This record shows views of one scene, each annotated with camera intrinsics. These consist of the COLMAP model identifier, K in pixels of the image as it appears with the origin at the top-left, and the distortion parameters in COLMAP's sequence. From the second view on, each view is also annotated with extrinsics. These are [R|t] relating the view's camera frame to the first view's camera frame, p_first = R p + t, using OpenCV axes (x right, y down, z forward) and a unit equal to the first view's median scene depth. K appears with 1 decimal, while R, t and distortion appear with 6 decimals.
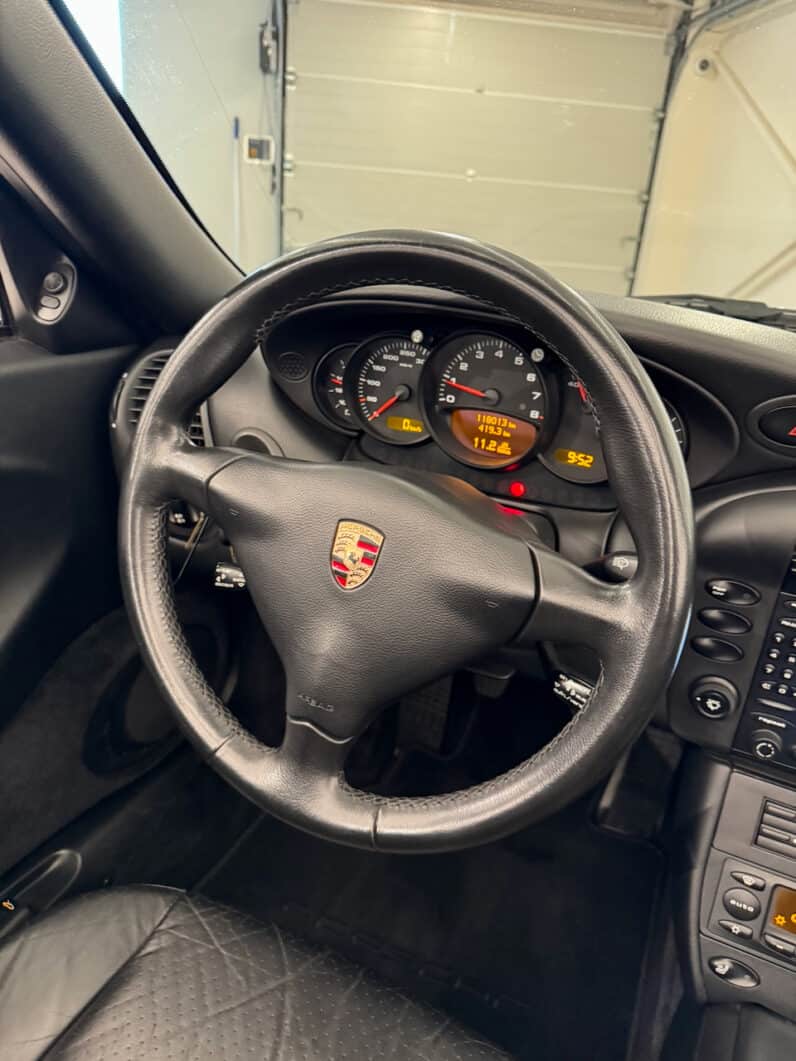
lens RADIAL K [[753.9, 0, 405.5], [0, 753.9, 533.7], [0, 0, 1]] dist [0.048925, -0.056862]
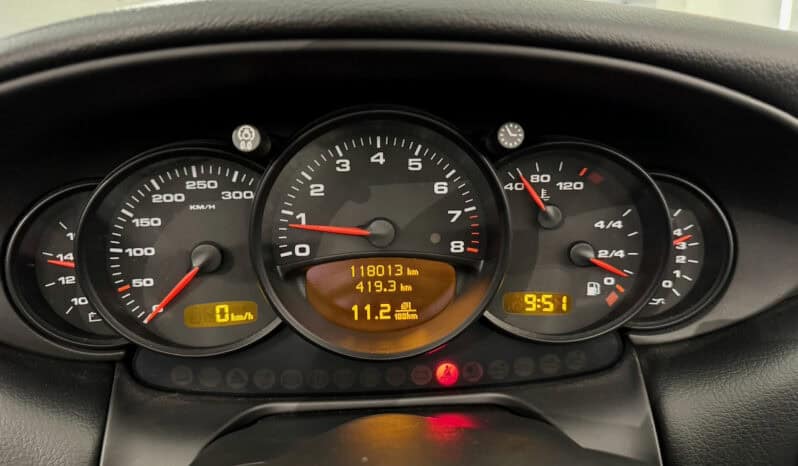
lens RADIAL K [[564.2, 0, 378.1], [0, 564.2, 241.0], [0, 0, 1]] dist [0.043595, -0.055033]
pose [[0.866111, -0.201559, 0.457412, -0.084503], [0.267887, 0.959753, -0.084329, -0.141426], [-0.422005, 0.195573, 0.885247, 0.634419]]
